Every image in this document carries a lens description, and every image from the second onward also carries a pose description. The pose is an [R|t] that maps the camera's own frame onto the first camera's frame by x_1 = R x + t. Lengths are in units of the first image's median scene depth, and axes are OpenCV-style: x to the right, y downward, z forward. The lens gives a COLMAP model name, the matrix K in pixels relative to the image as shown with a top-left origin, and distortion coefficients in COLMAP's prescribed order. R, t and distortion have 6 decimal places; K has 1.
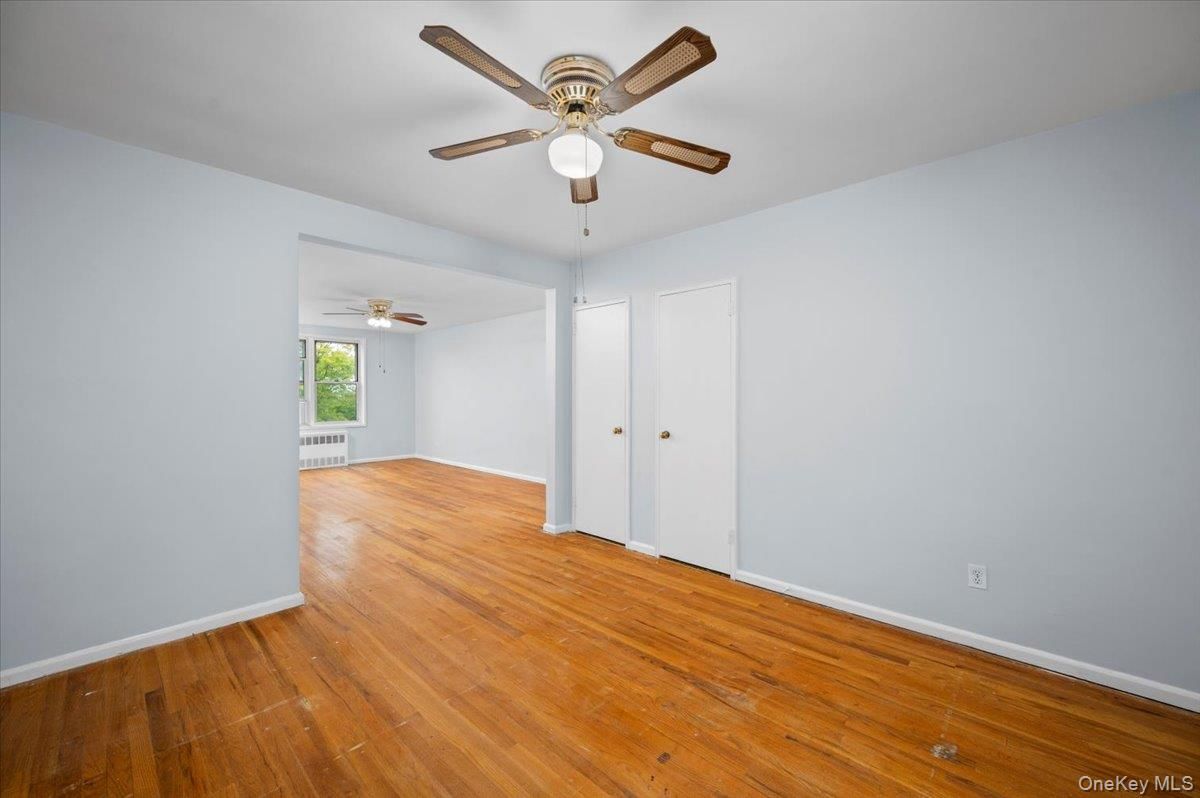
lens RADIAL K [[468.1, 0, 596.8], [0, 468.1, 399.7], [0, 0, 1]] dist [-0.010953, 0.002975]
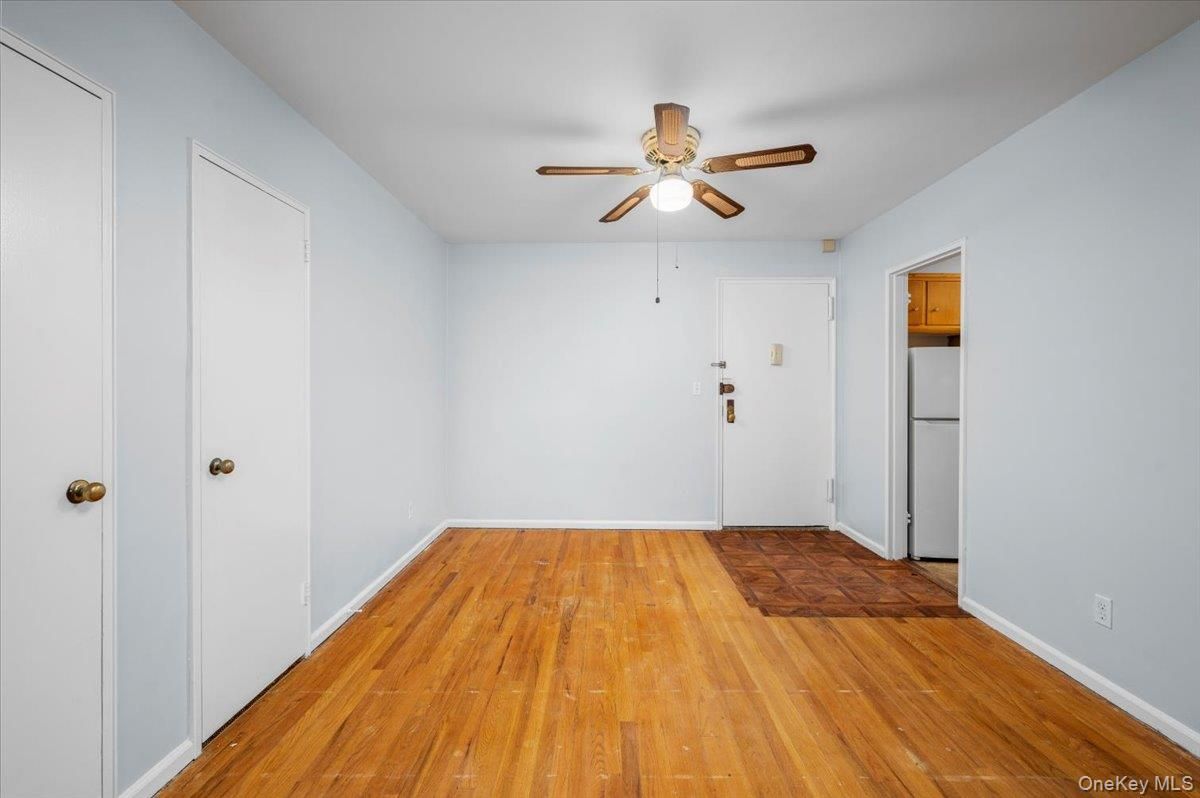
lens RADIAL K [[531.1, 0, 598.8], [0, 531.1, 388.5], [0, 0, 1]] dist [-0.003981, 0.000352]
pose [[-0.679895, -0.005052, 0.733292, -0.751927], [0.008150, 0.999862, 0.014444, -0.010880], [-0.733265, 0.015796, -0.679760, 1.646772]]
